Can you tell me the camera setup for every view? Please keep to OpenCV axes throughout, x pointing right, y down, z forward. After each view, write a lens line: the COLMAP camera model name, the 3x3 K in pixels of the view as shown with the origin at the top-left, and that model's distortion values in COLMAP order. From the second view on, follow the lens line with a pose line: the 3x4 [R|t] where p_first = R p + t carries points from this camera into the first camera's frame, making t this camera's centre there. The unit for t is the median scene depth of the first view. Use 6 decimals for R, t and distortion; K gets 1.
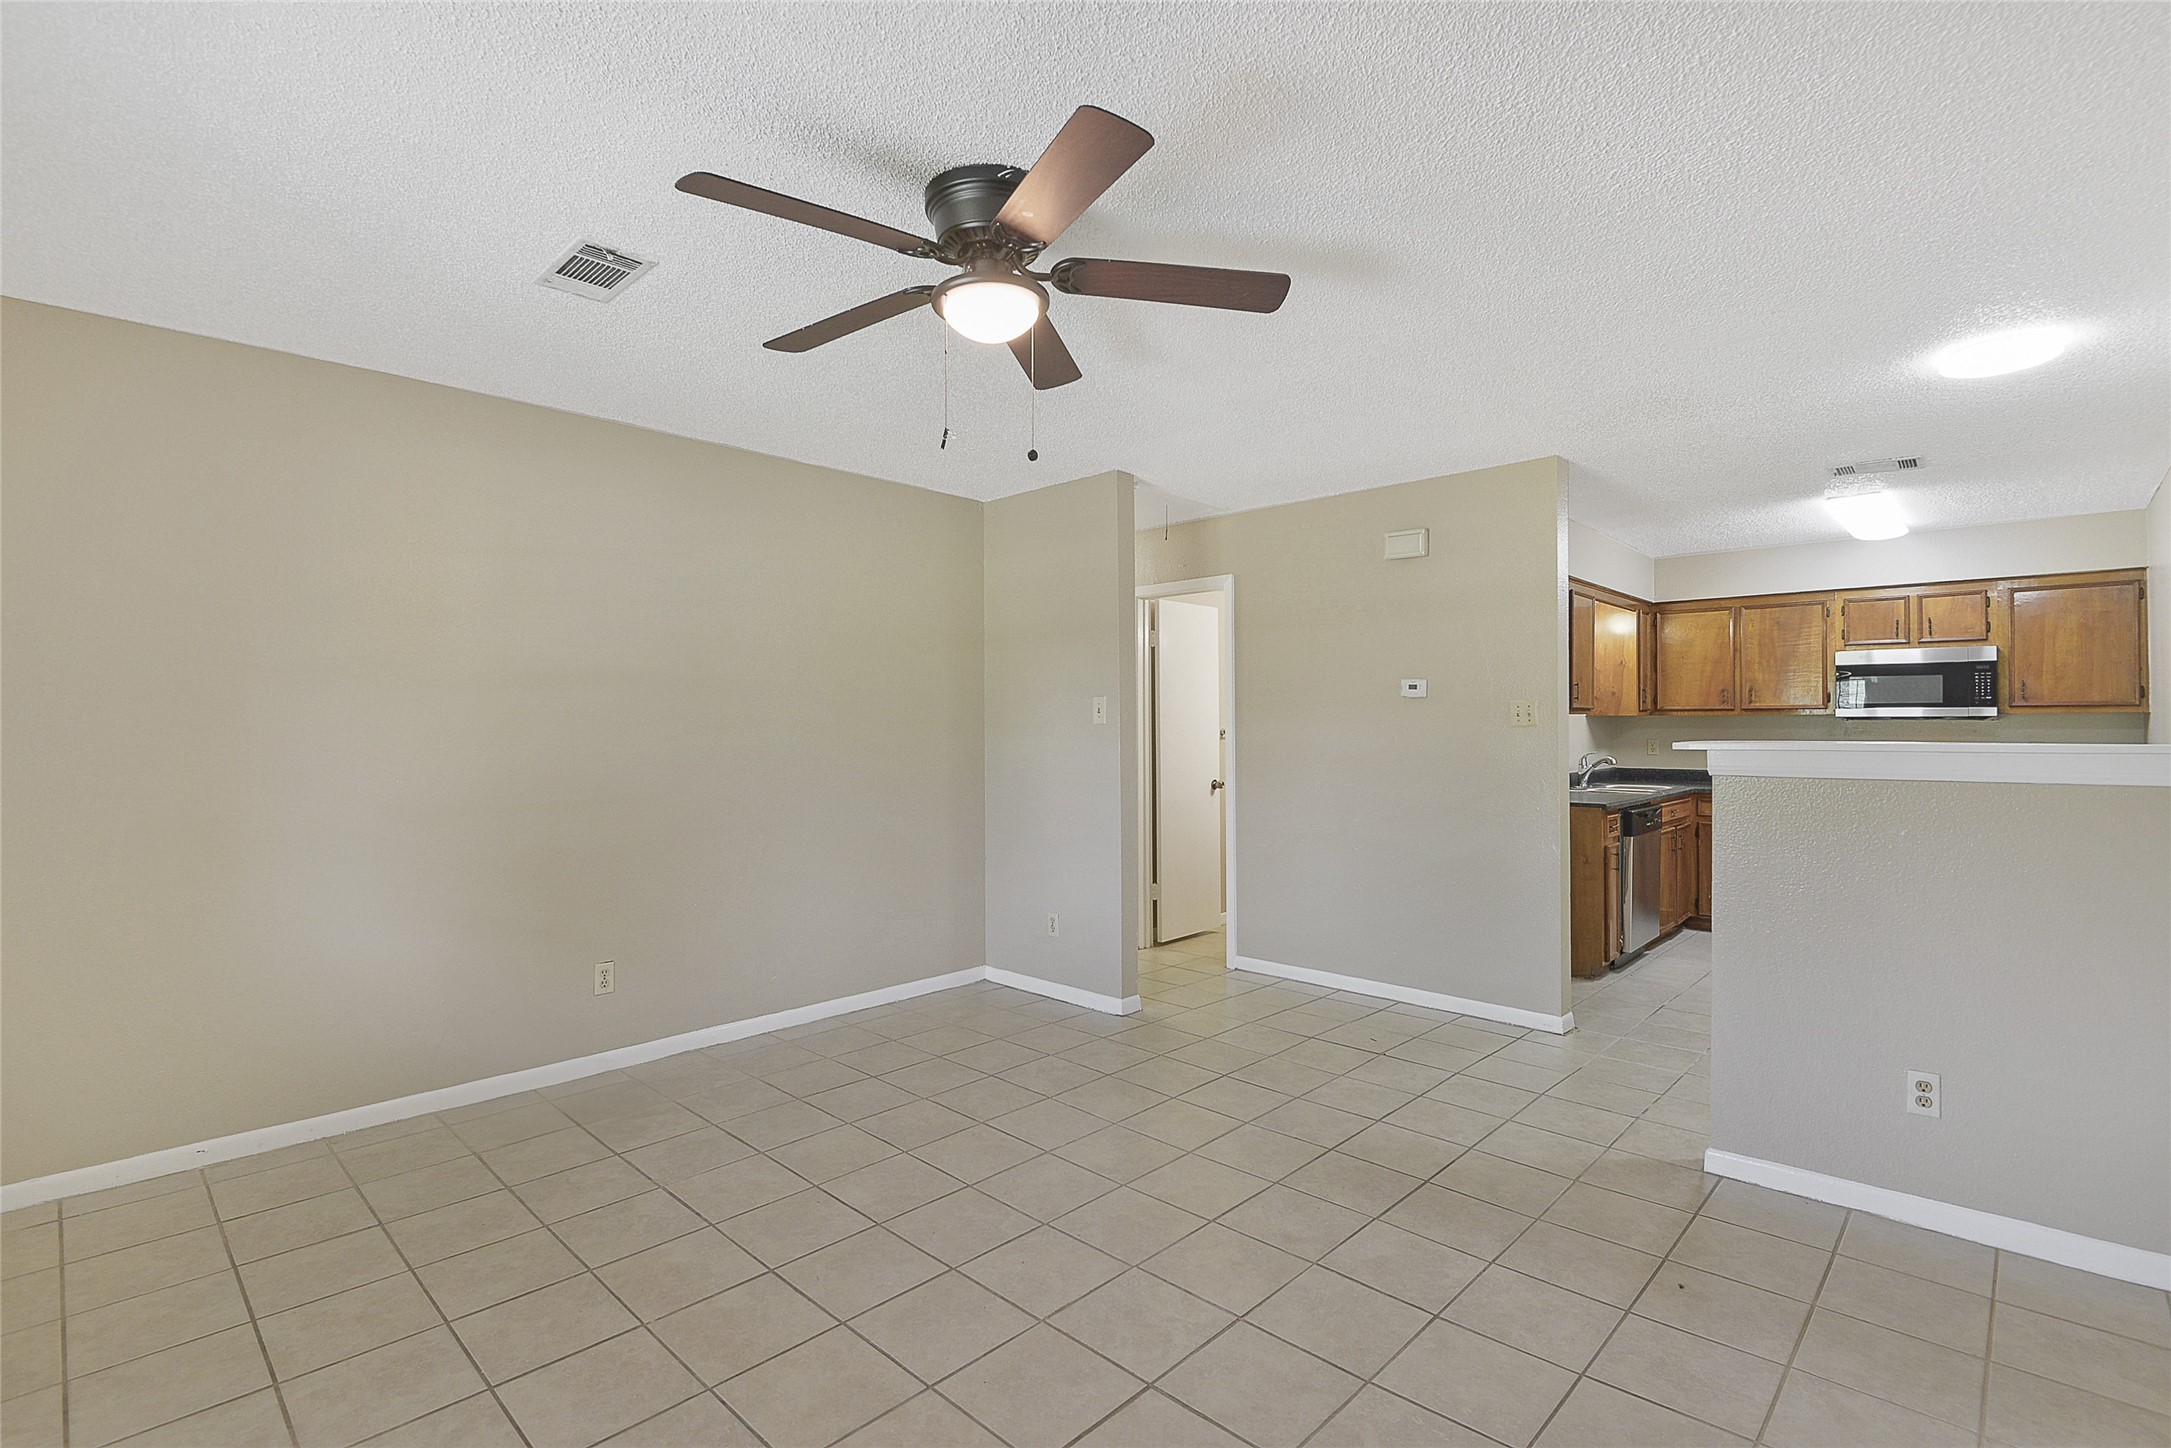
lens RADIAL K [[1018.9, 0, 1088.4], [0, 1018.9, 716.8], [0, 0, 1]] dist [-0.009918, -0.004811]
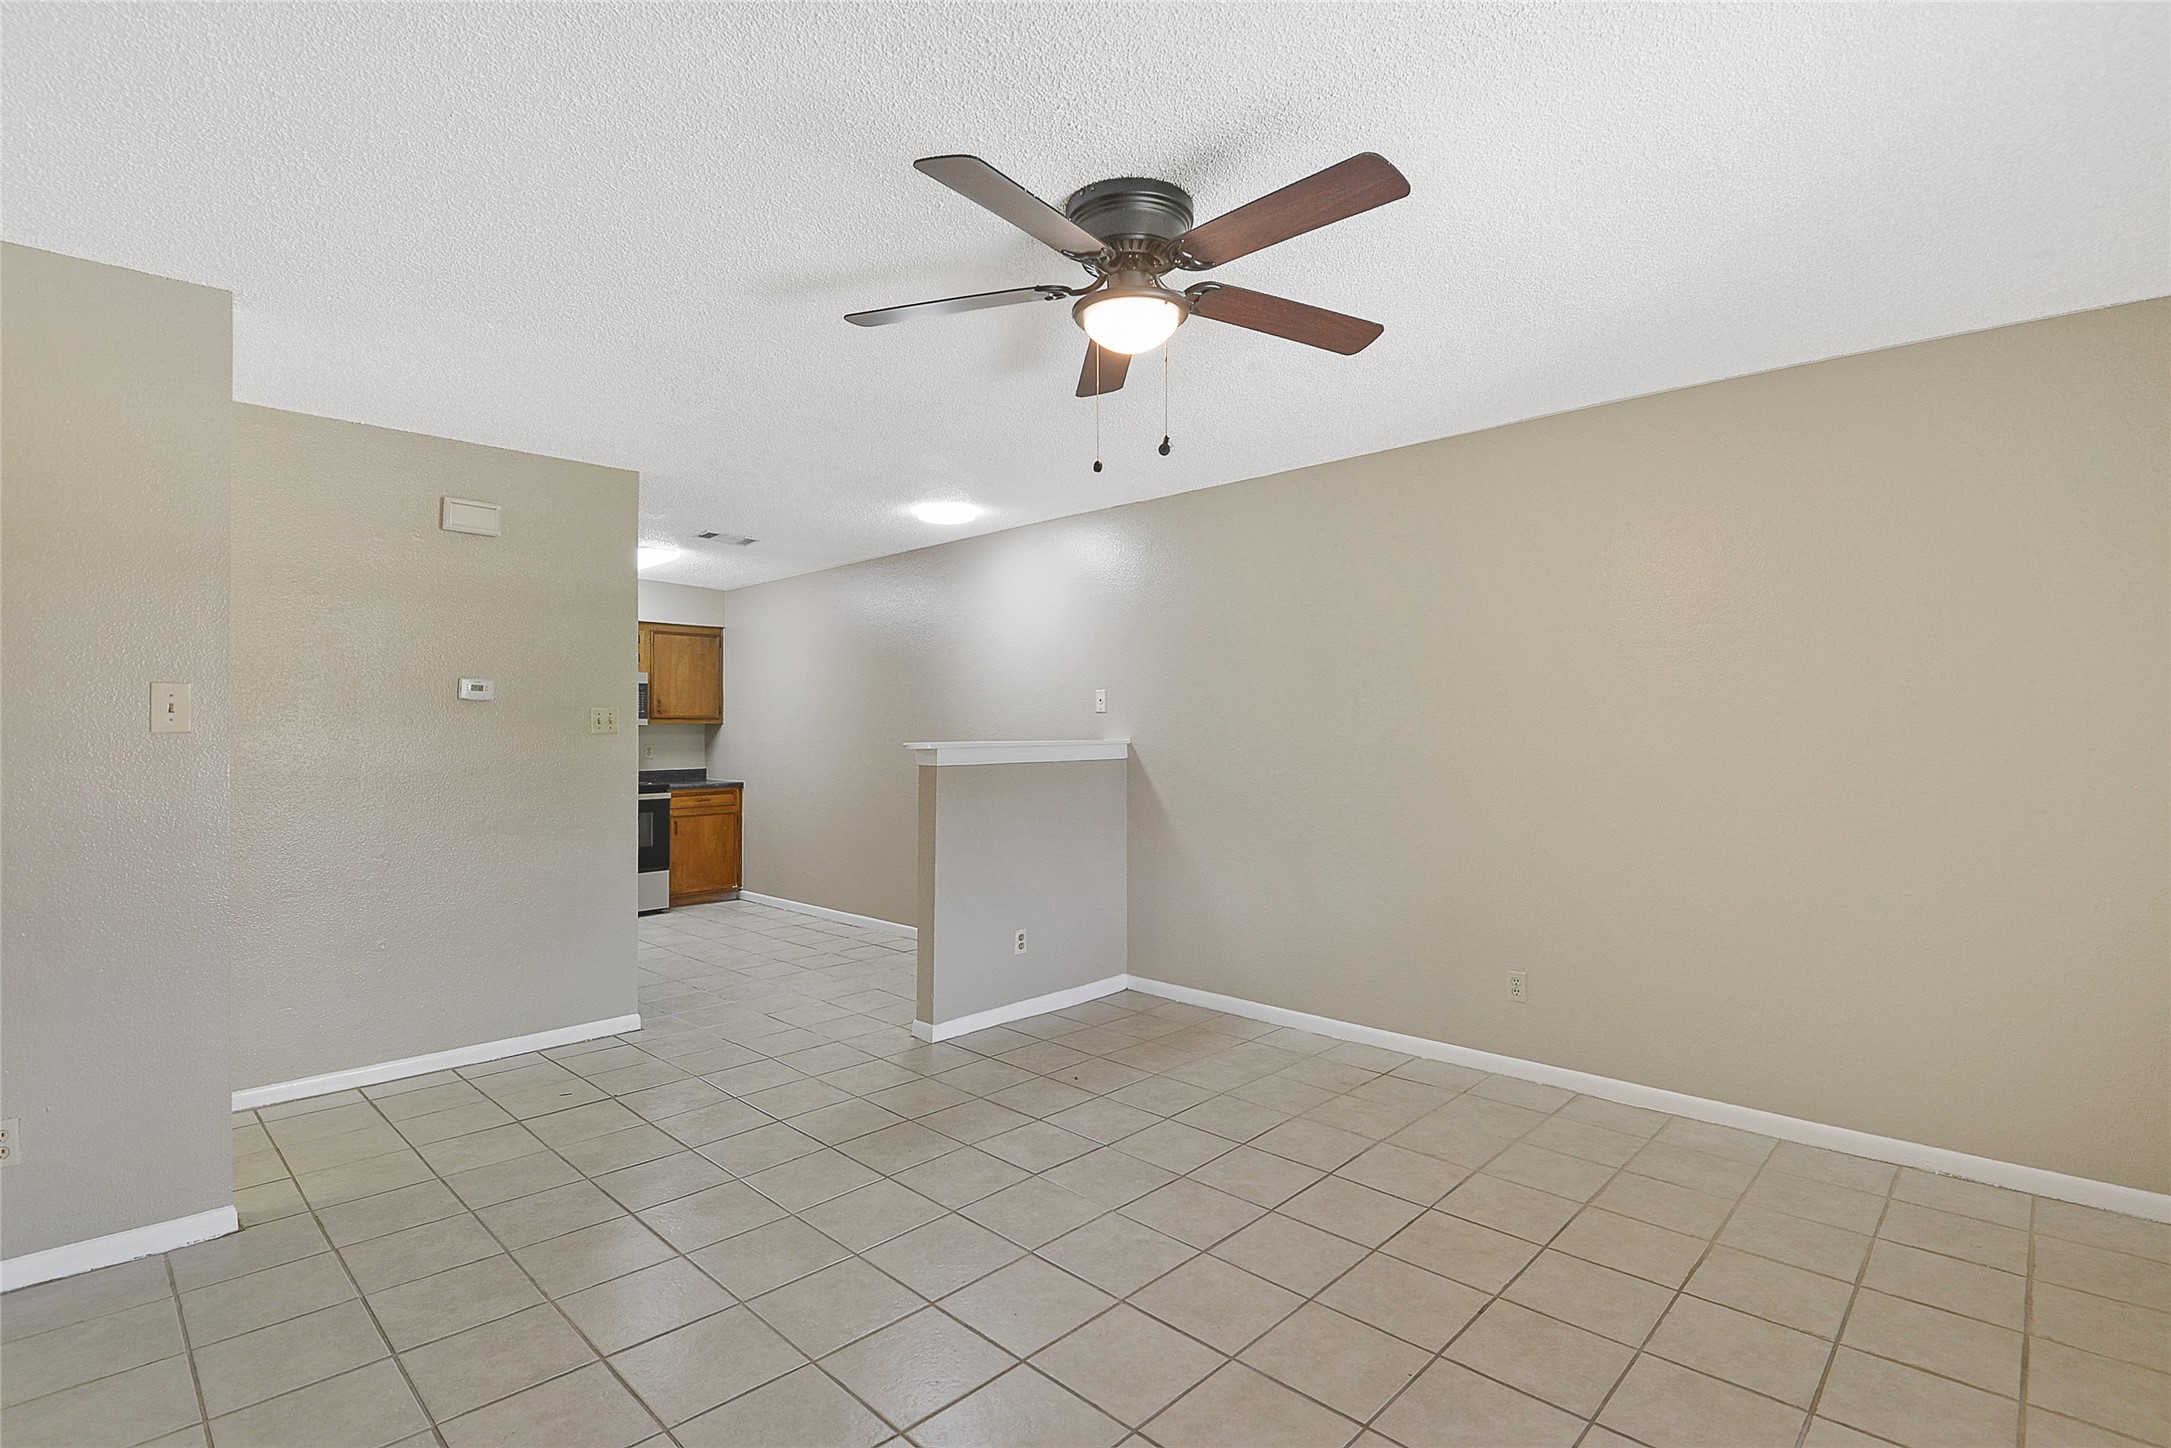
lens RADIAL K [[1018.9, 0, 1080.1], [0, 1018.9, 720.2], [0, 0, 1]] dist [-0.009918, -0.004811]
pose [[0.003230, 0.009253, 0.999952, -0.448125], [-0.004418, 0.999948, -0.009239, 0.002843], [-0.999985, -0.004388, 0.003271, 0.425259]]
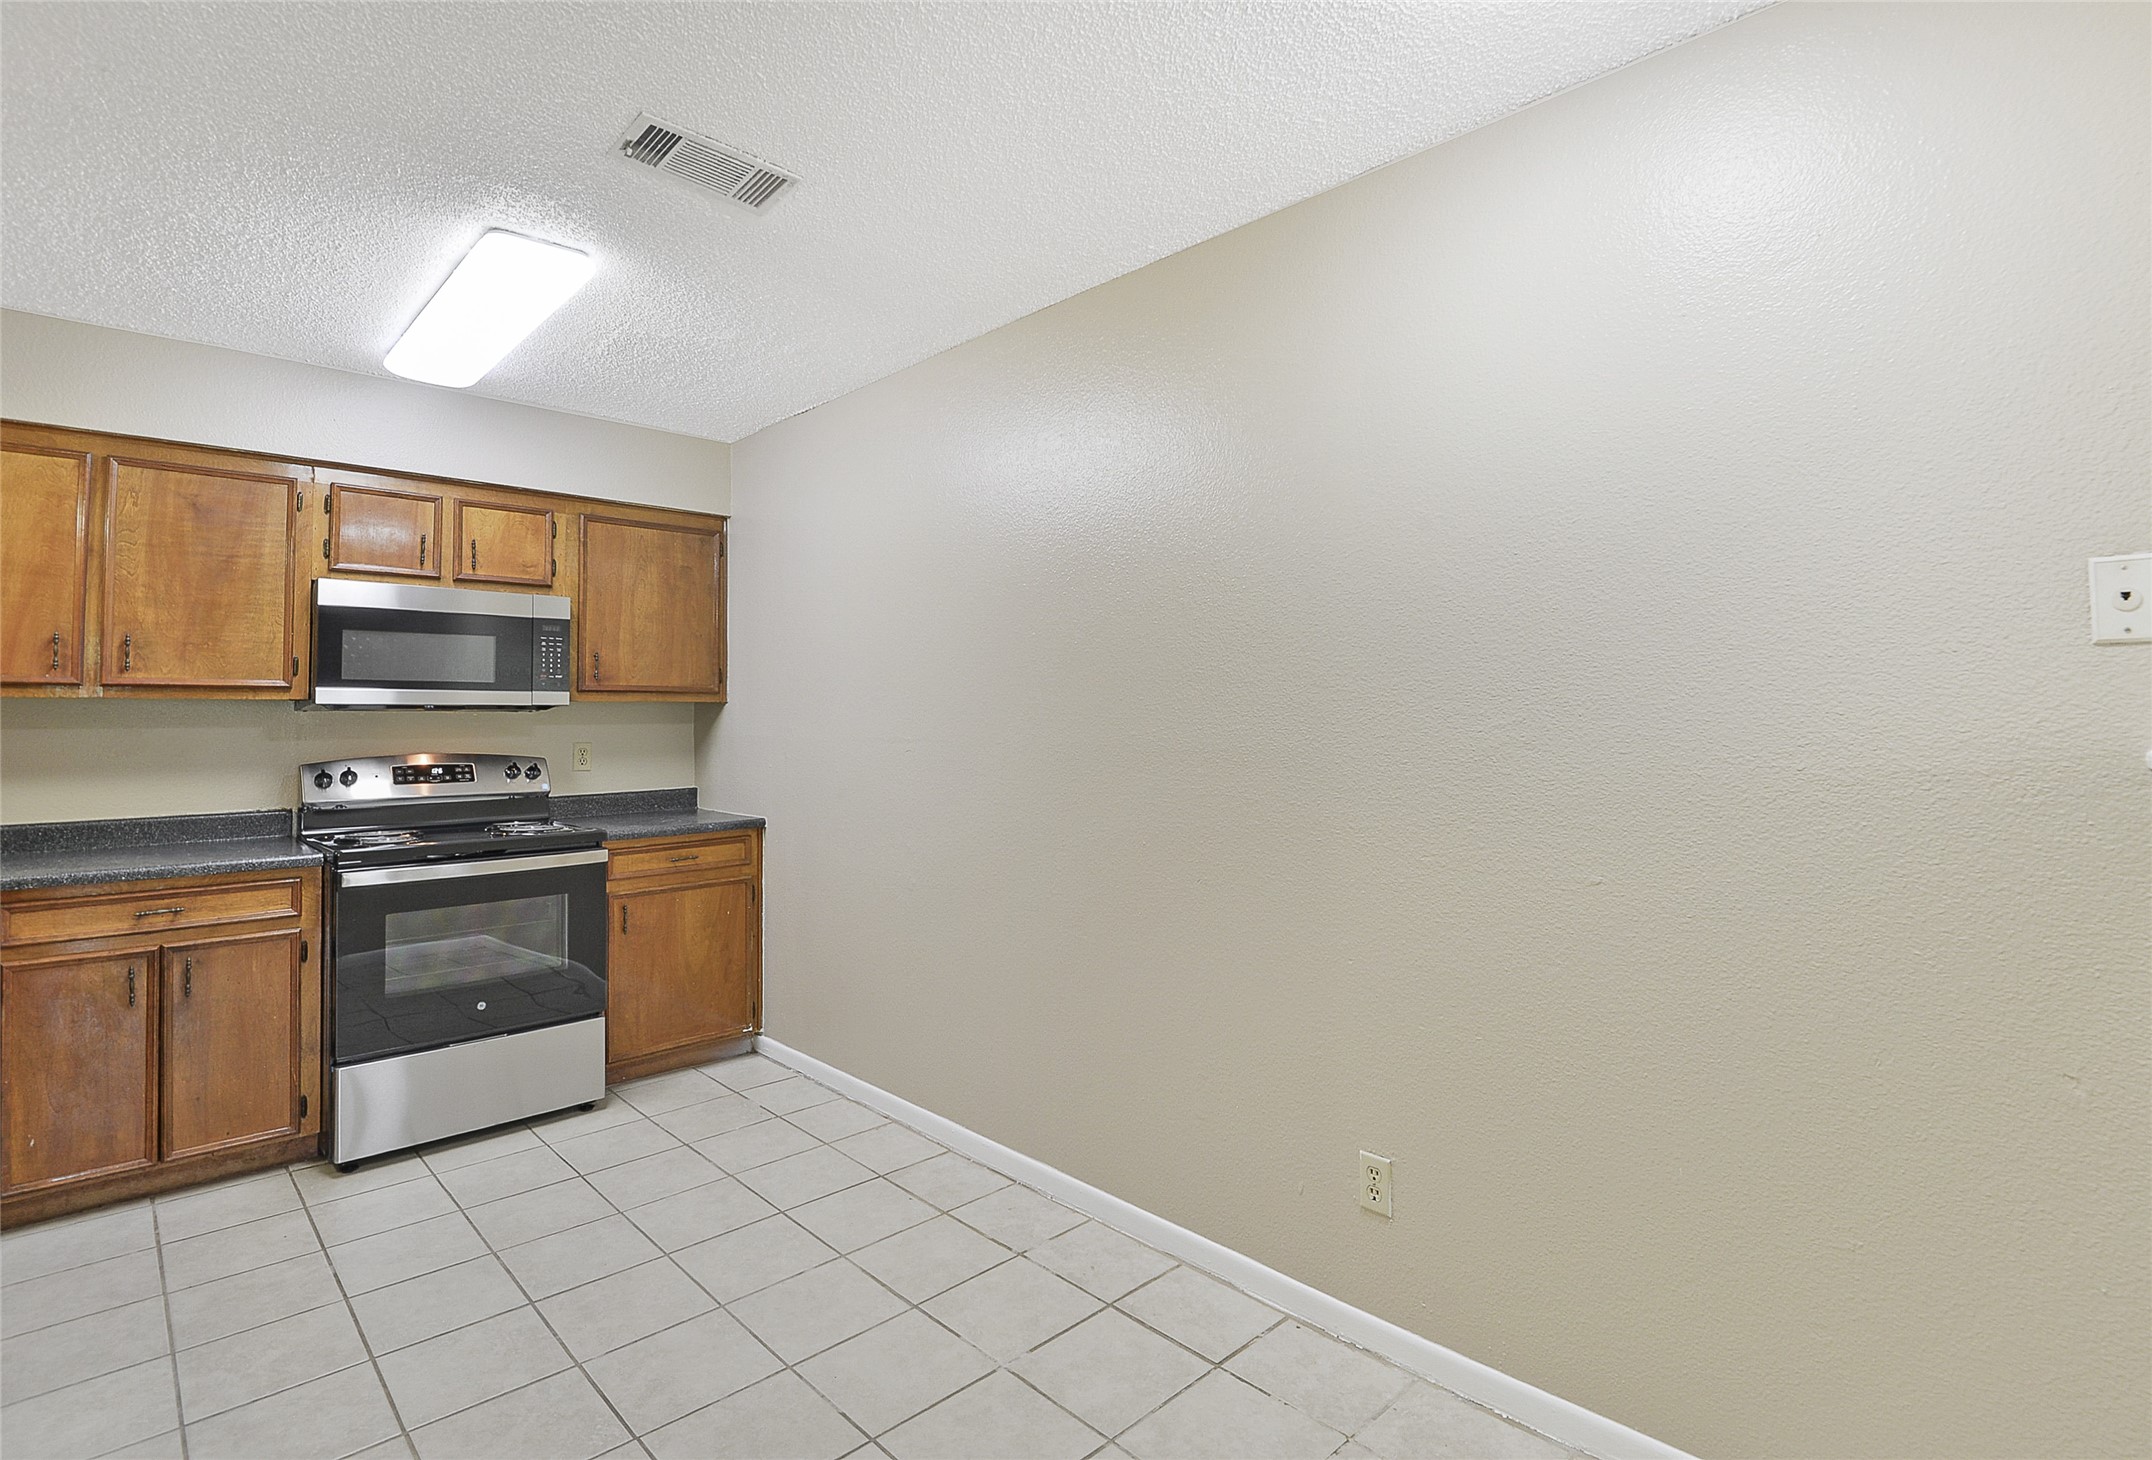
lens RADIAL K [[1032.9, 0, 1088.8], [0, 1032.9, 718.9], [0, 0, 1]] dist [-0.021895, -0.001562]
pose [[0.031706, -0.004419, 0.999487, 0.246665], [-0.008943, 0.999949, 0.004705, 0.002503], [-0.999457, -0.009088, 0.031665, 0.646773]]
